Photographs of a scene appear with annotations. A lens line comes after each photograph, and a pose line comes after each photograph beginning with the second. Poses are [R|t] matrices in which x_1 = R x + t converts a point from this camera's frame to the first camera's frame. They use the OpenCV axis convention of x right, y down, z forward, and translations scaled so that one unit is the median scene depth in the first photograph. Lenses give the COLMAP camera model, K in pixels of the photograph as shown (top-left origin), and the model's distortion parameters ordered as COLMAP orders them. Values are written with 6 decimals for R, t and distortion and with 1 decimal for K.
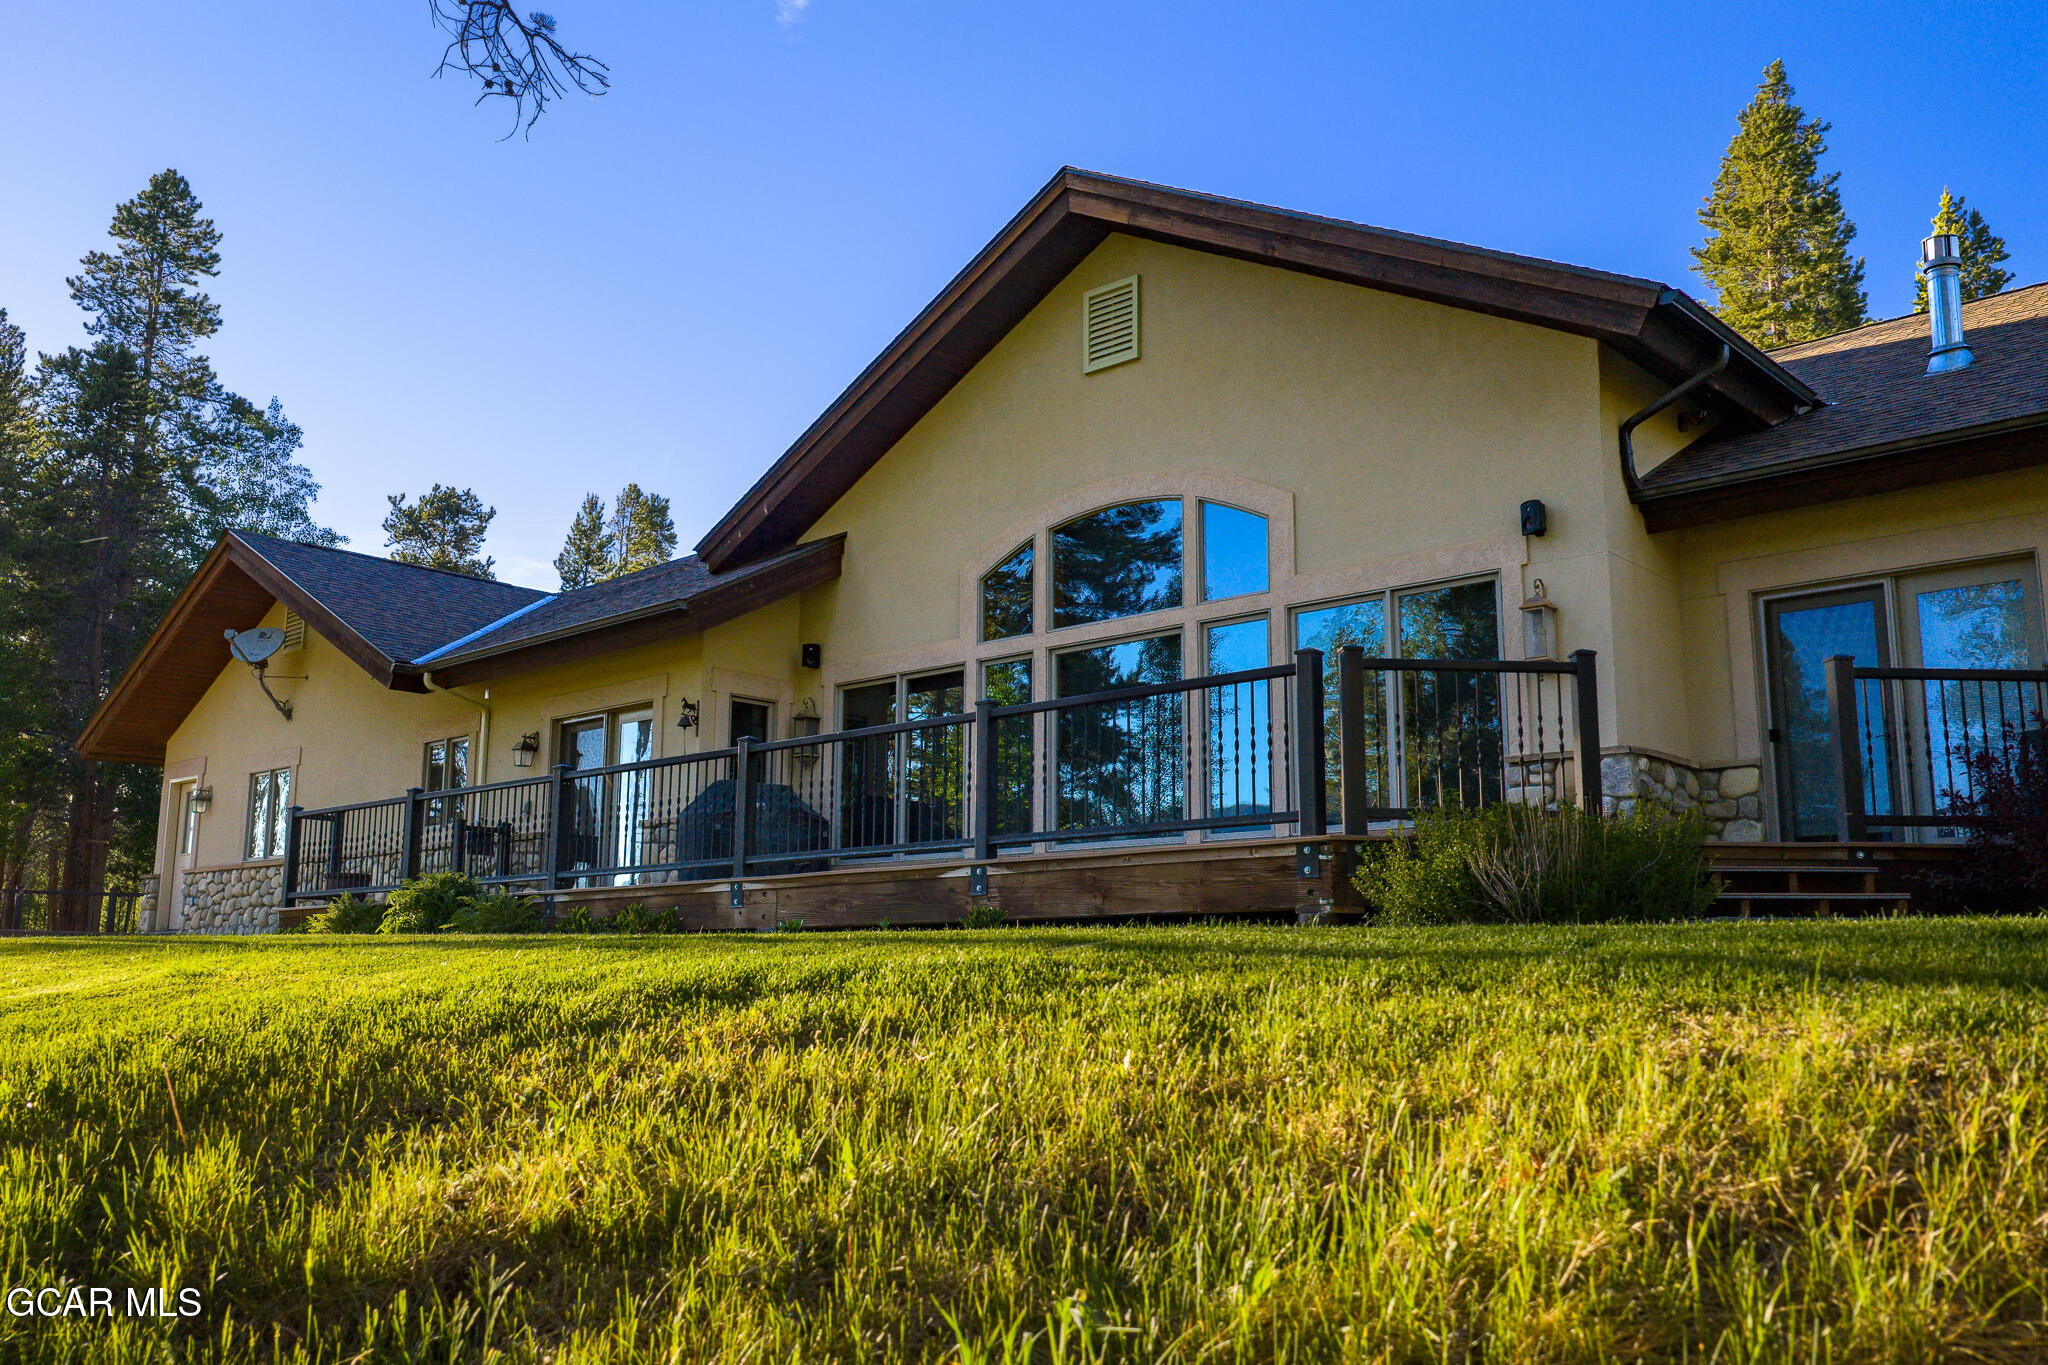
lens RADIAL K [[1673.1, 0, 1029.7], [0, 1673.1, 694.0], [0, 0, 1]] dist [0.011453, -0.045663]
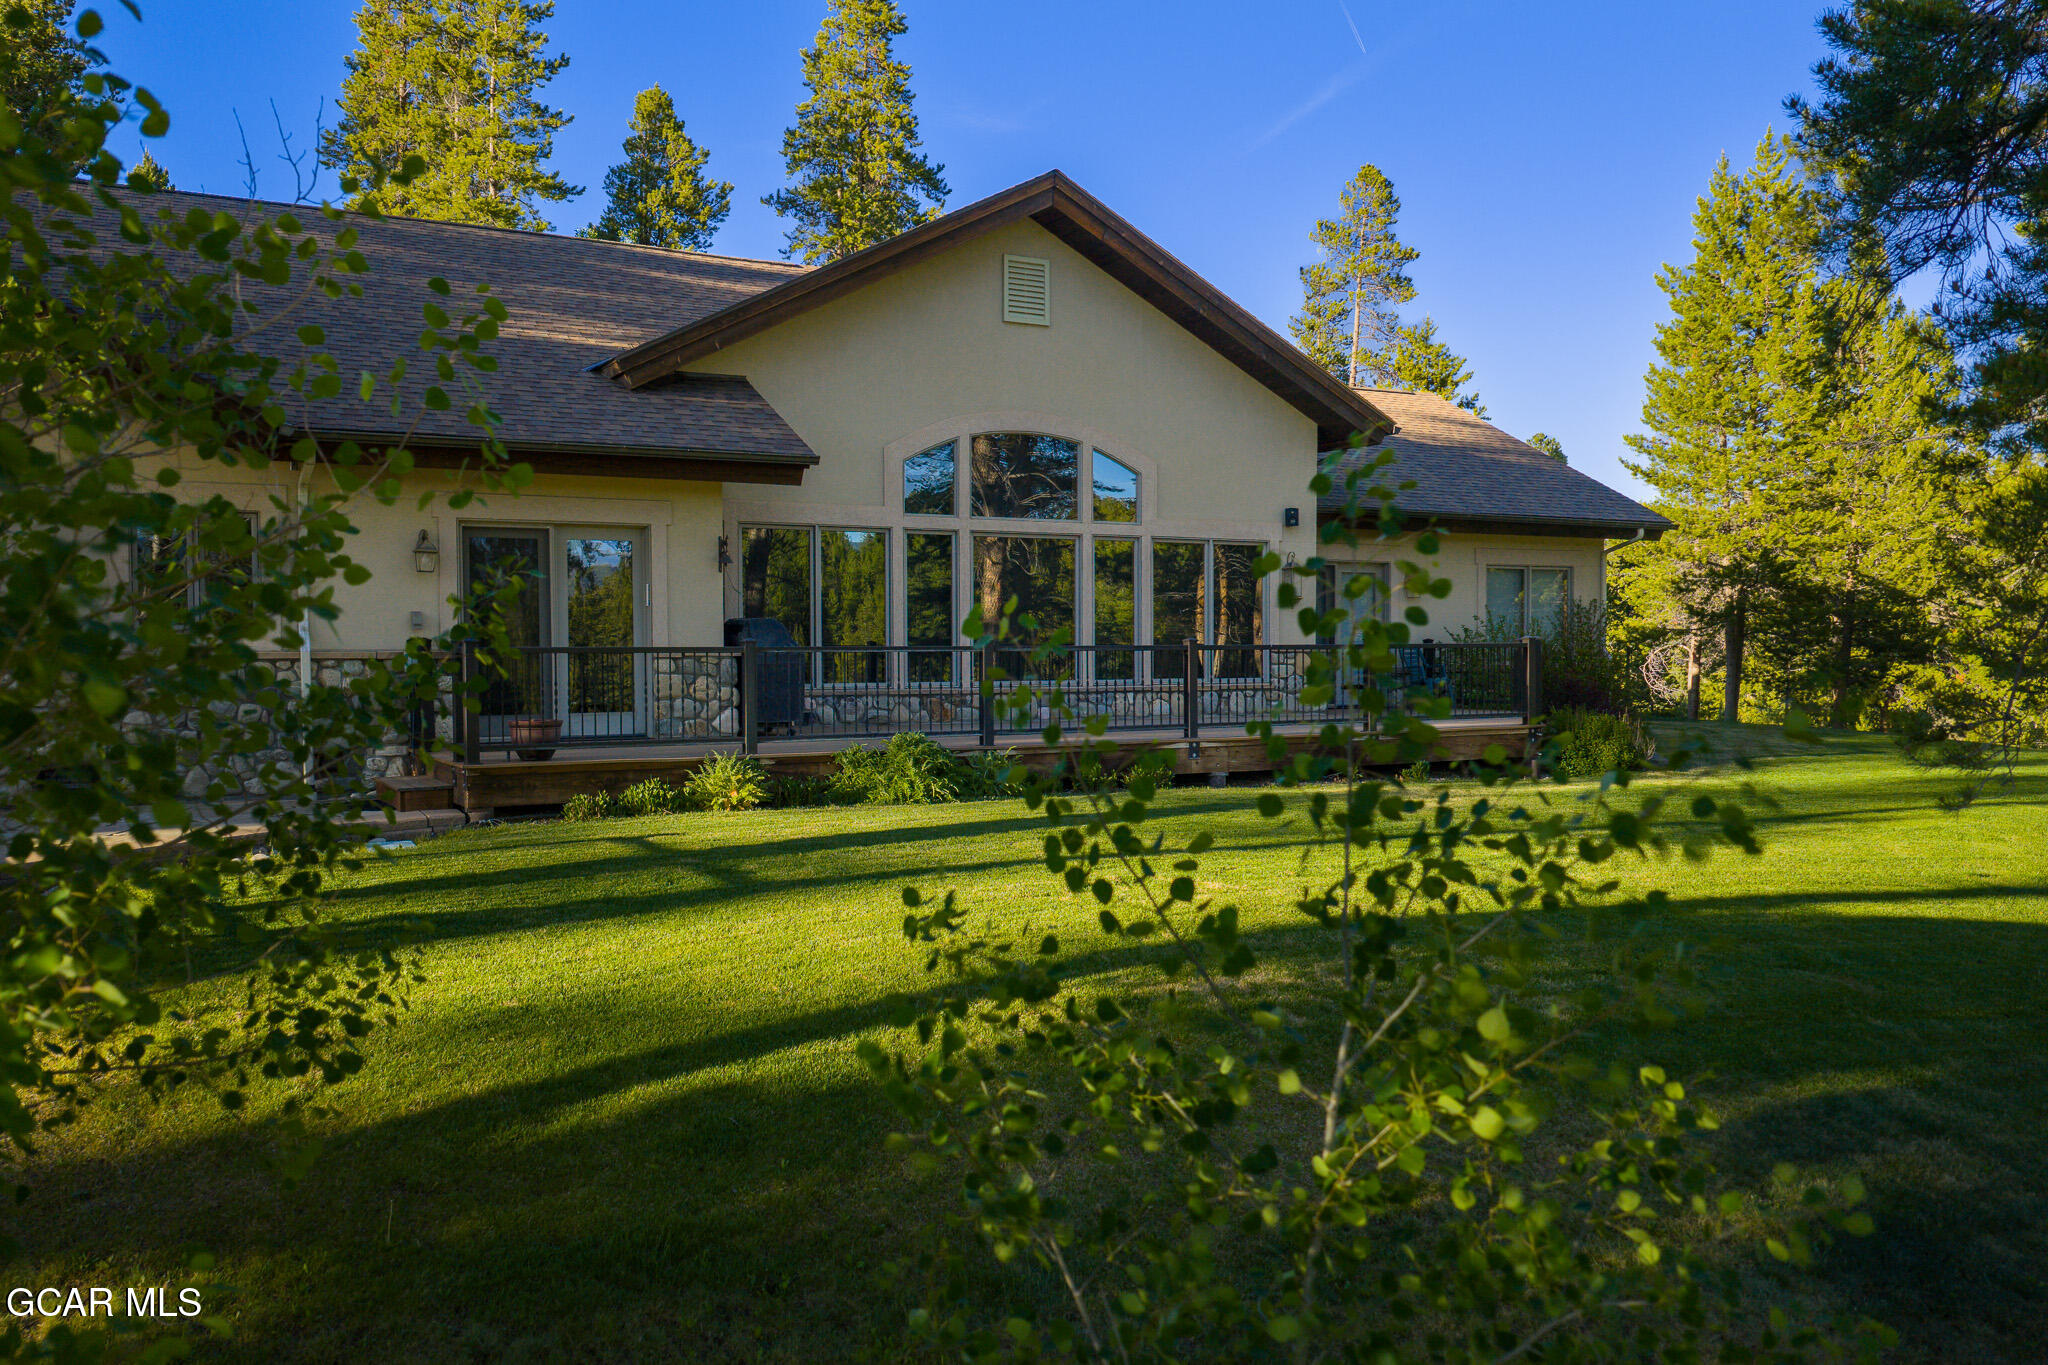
lens RADIAL K [[1673.1, 0, 1029.7], [0, 1673.1, 694.0], [0, 0, 1]] dist [0.011453, -0.045663]
pose [[0.357332, -0.036666, 0.933258, -0.548523], [-0.170152, 0.979952, 0.103649, -0.020692], [-0.918348, -0.195833, 0.343929, 0.218947]]
